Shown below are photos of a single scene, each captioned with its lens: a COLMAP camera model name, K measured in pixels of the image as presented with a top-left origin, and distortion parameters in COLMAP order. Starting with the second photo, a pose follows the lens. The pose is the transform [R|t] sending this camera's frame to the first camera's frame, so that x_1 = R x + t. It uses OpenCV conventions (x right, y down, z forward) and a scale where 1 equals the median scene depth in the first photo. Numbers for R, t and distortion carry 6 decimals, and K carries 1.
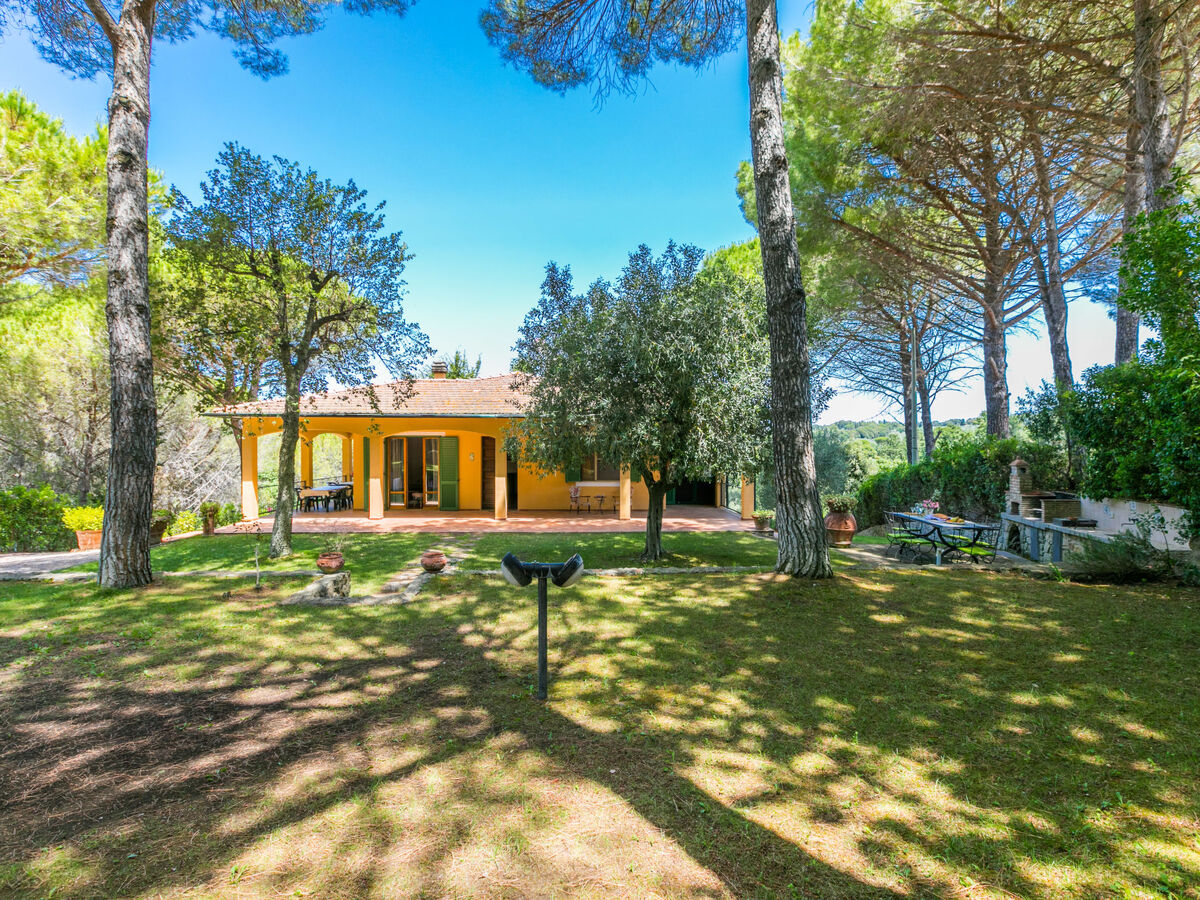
lens RADIAL K [[589.7, 0, 600.0], [0, 589.7, 450.0], [0, 0, 1]] dist [0.001390, -0.000312]
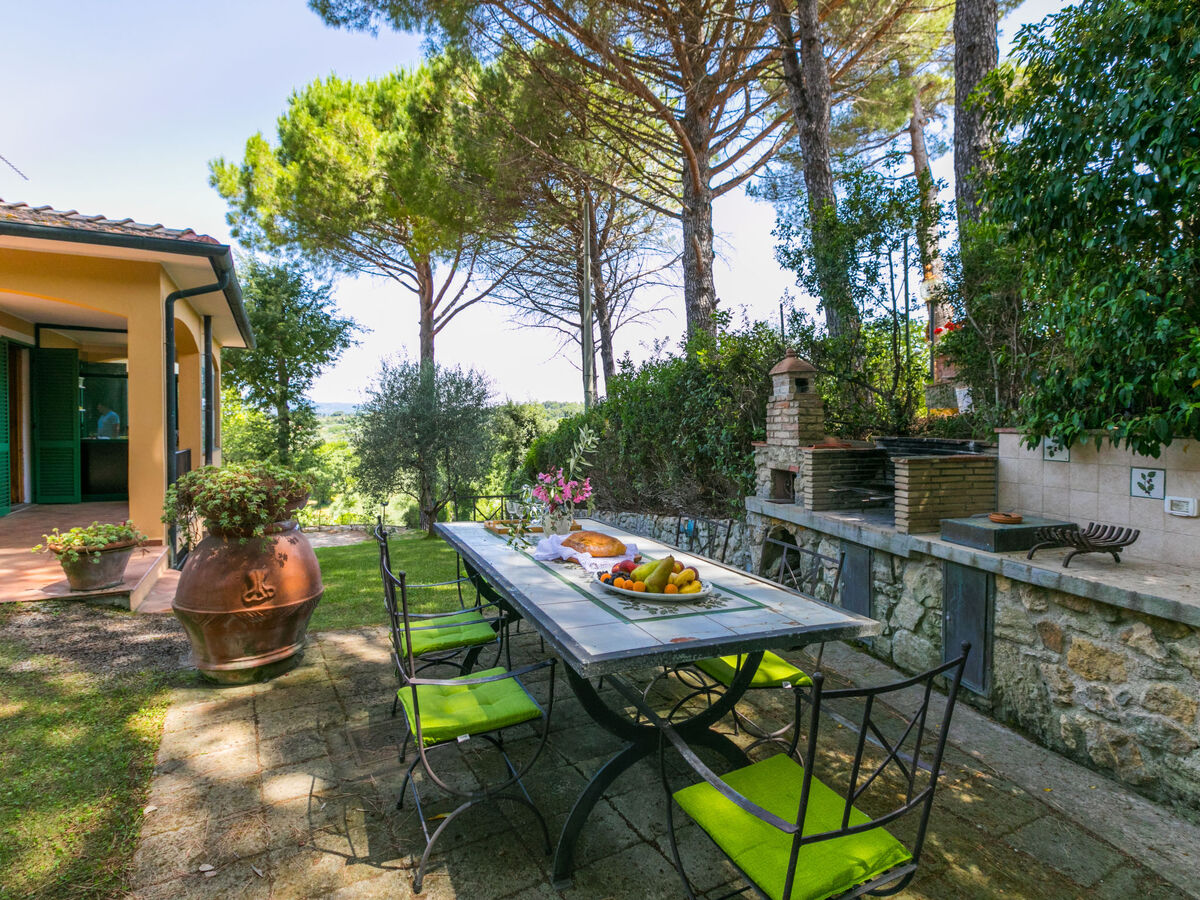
lens RADIAL K [[589.7, 0, 600.0], [0, 589.7, 450.0], [0, 0, 1]] dist [0.001390, -0.000312]
pose [[0.889288, -0.017234, 0.457023, 0.404060], [0.000971, 0.999359, 0.035796, 0.058796], [-0.457347, -0.031389, 0.888734, 0.681335]]
